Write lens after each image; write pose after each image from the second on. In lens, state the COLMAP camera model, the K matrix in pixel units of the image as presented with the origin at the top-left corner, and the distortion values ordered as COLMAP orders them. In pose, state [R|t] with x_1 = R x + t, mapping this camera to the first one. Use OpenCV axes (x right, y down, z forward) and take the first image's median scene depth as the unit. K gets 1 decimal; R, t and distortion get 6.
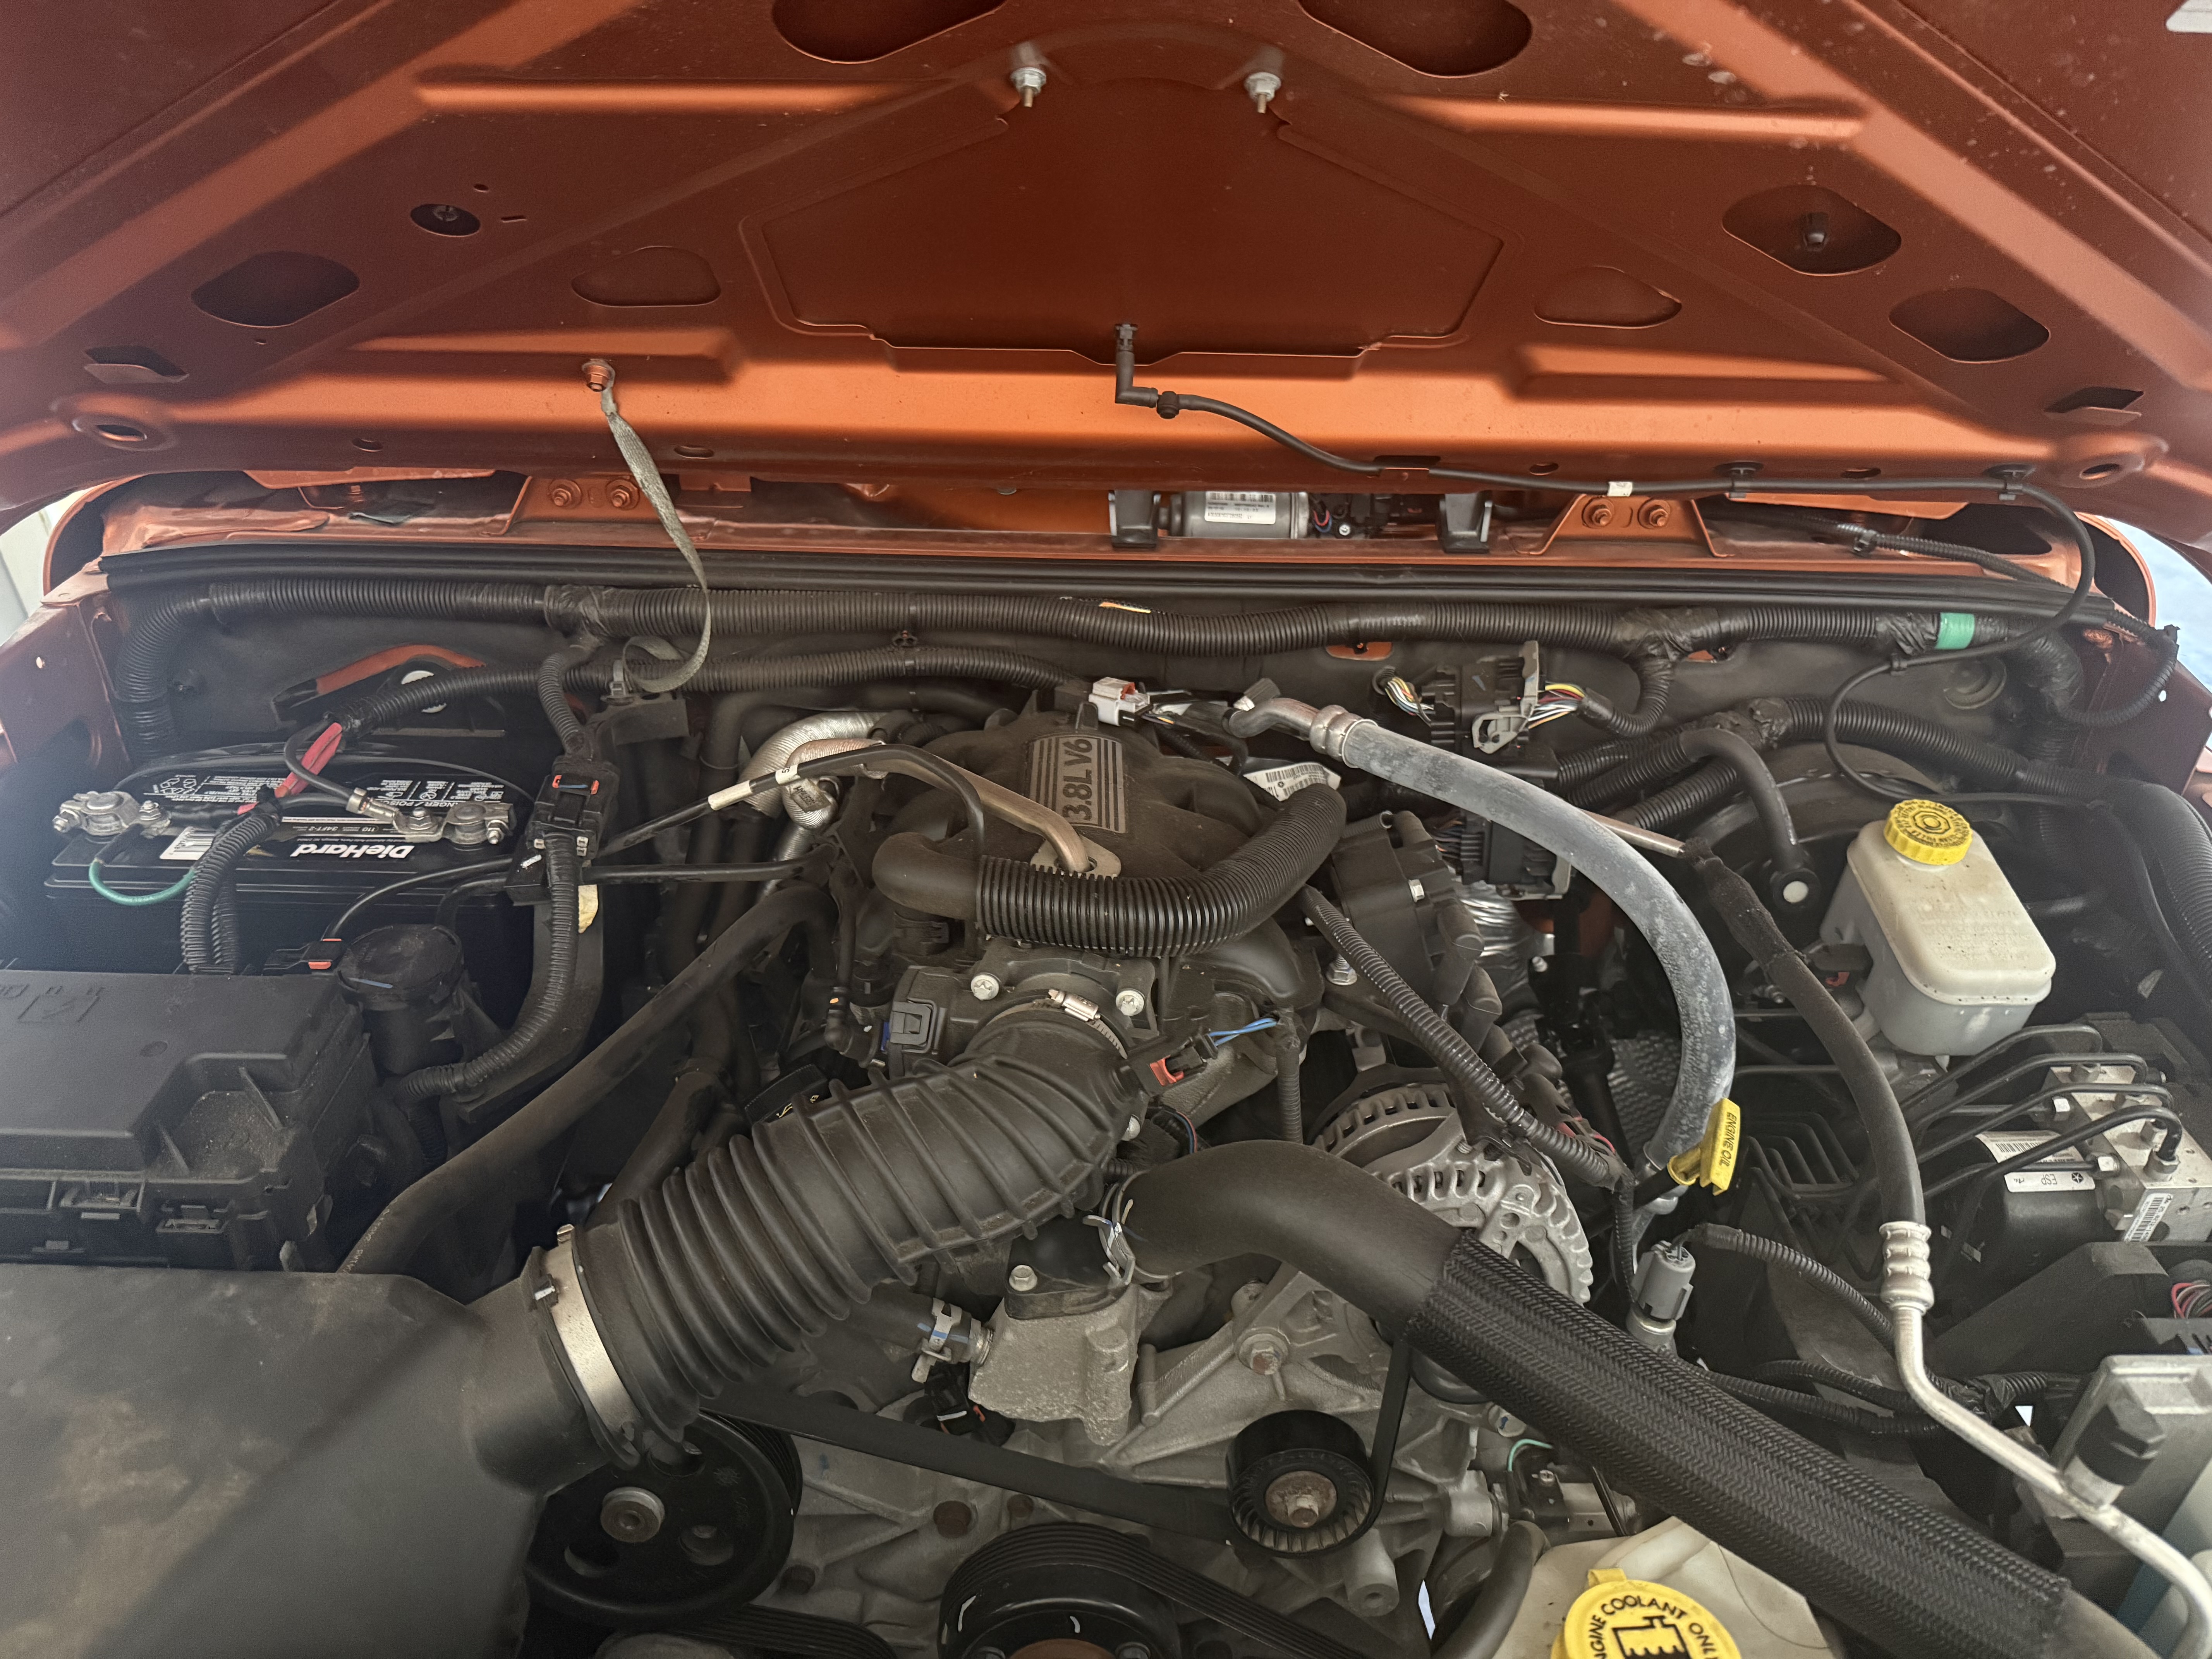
lens RADIAL K [[1528.8, 0, 1108.6], [0, 1528.8, 834.2], [0, 0, 1]] dist [-0.023467, -0.012723]
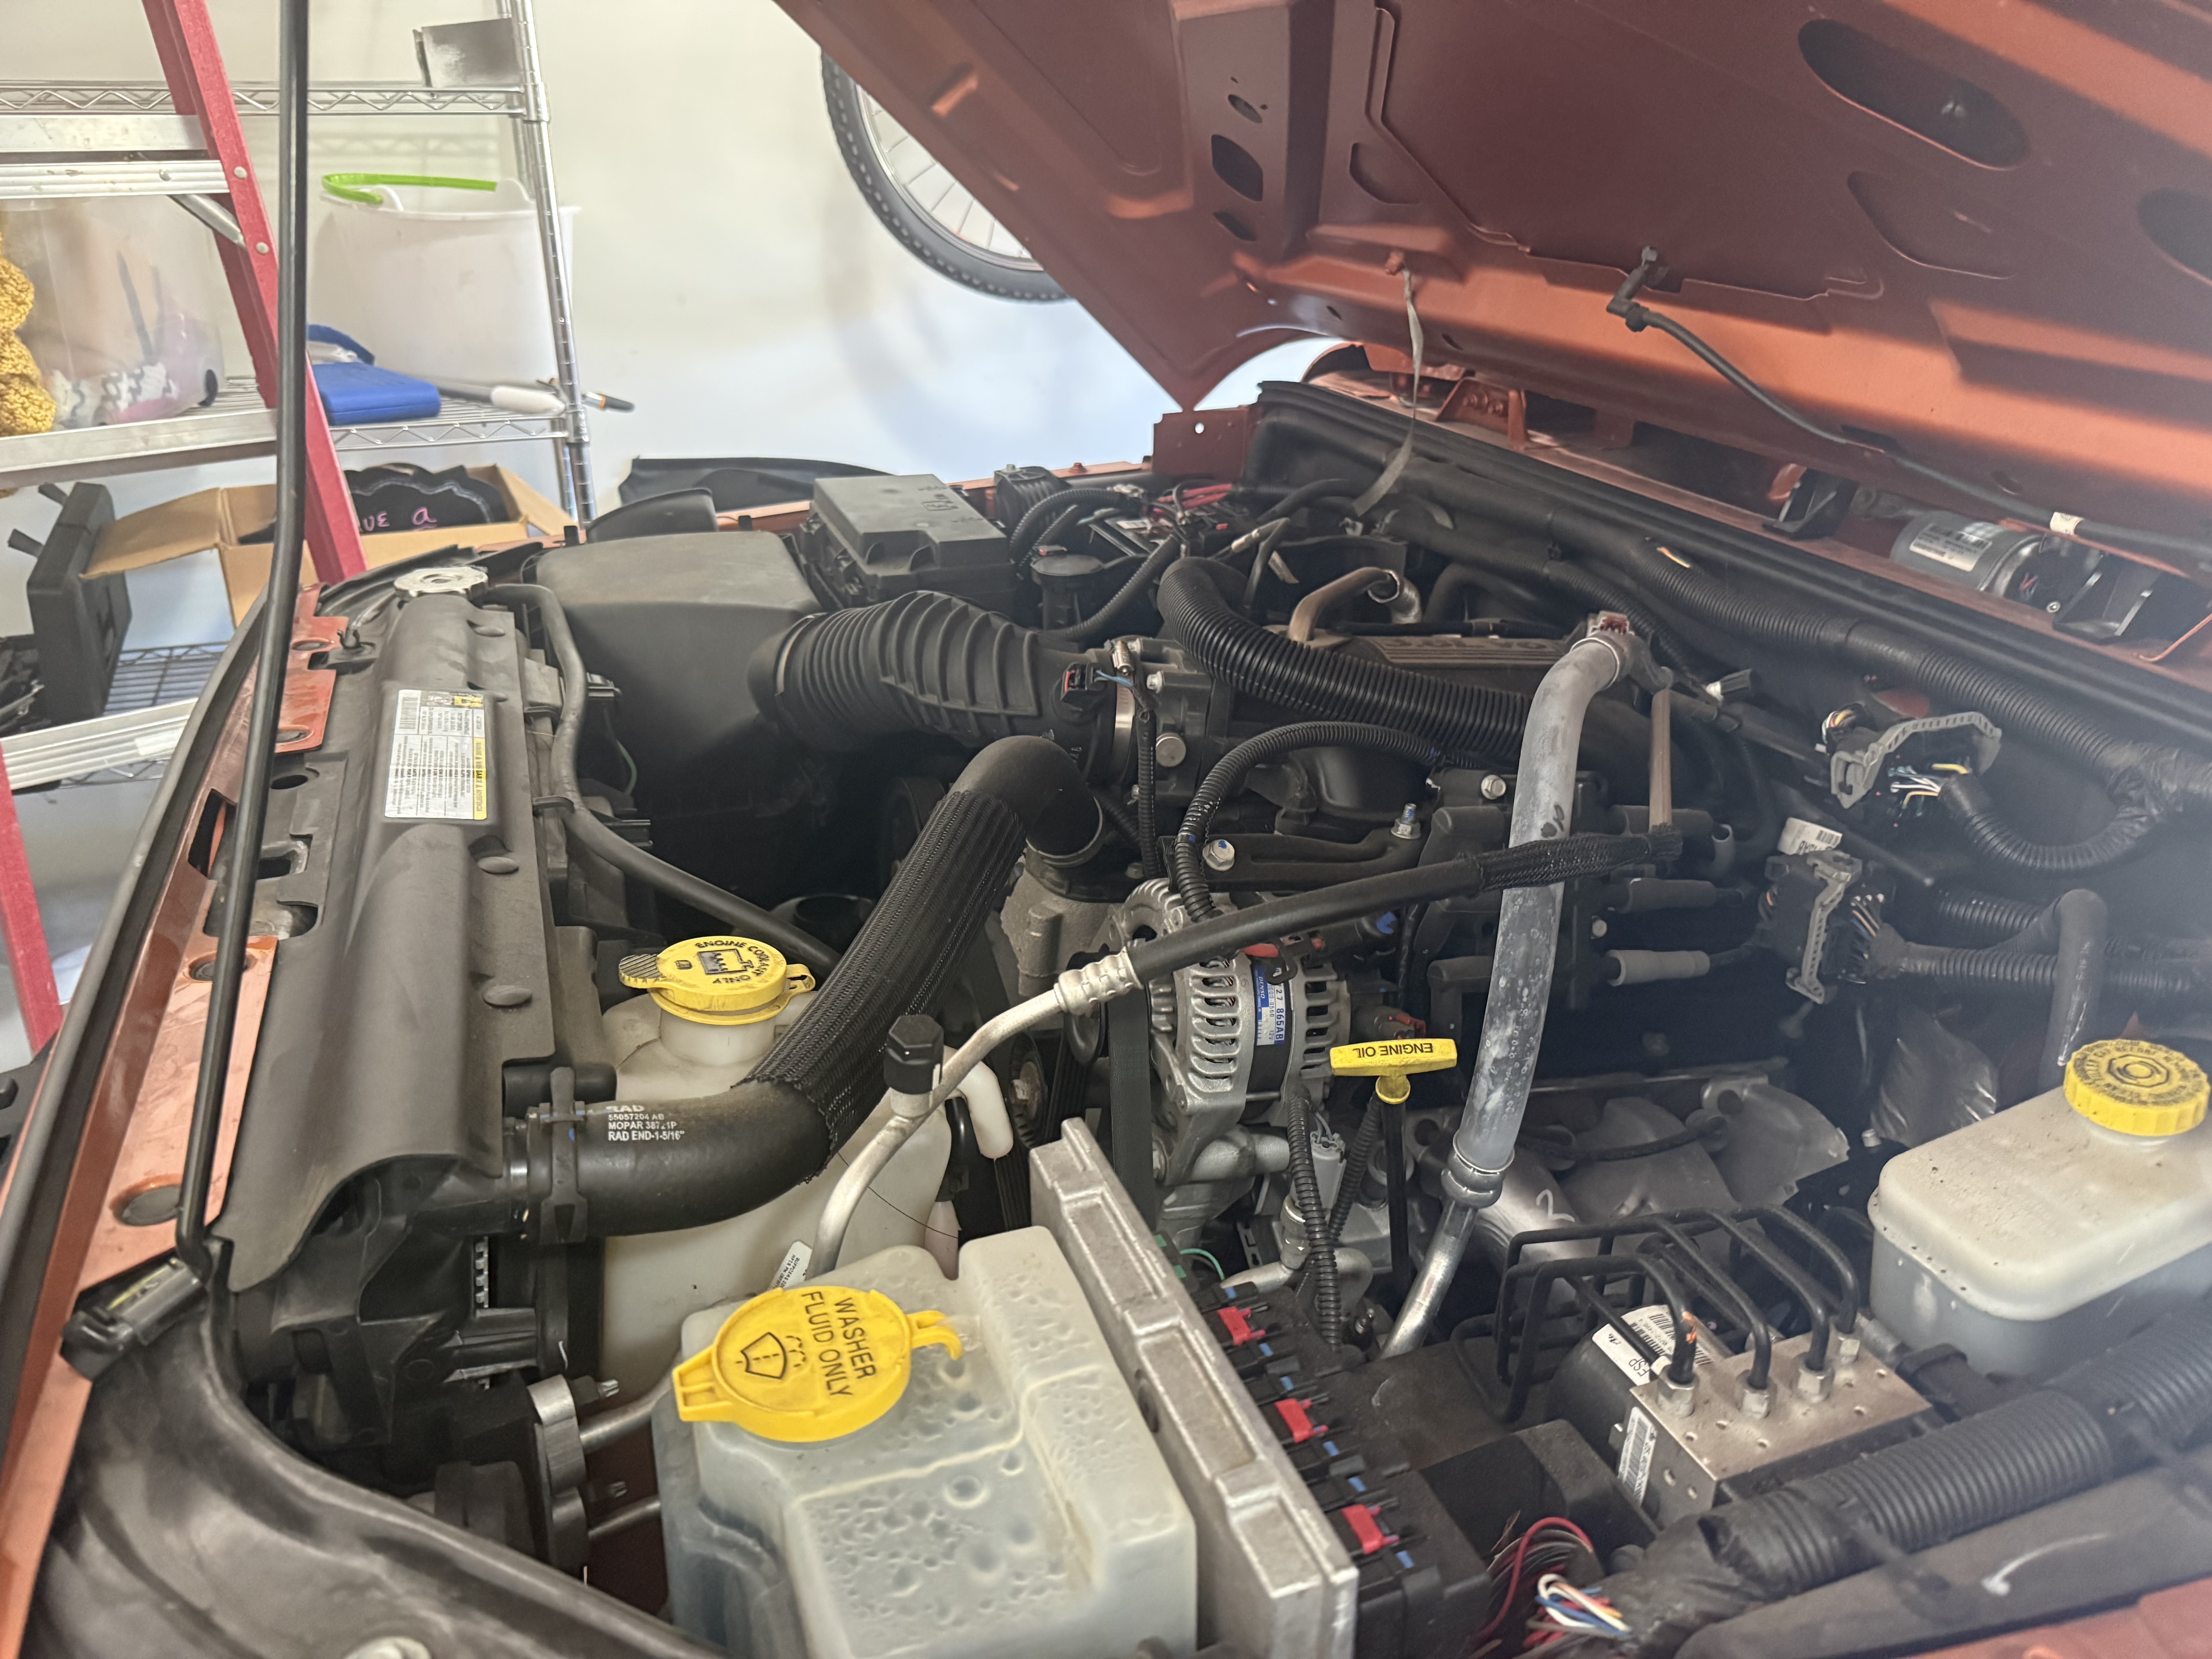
lens RADIAL K [[1528.8, 0, 1111.3], [0, 1528.8, 827.3], [0, 0, 1]] dist [-0.023467, -0.012723]
pose [[0.362337, 0.389830, -0.846608, 0.895121], [-0.488048, 0.853204, 0.183990, 0.000267], [0.794054, 0.346519, 0.499403, 0.295565]]
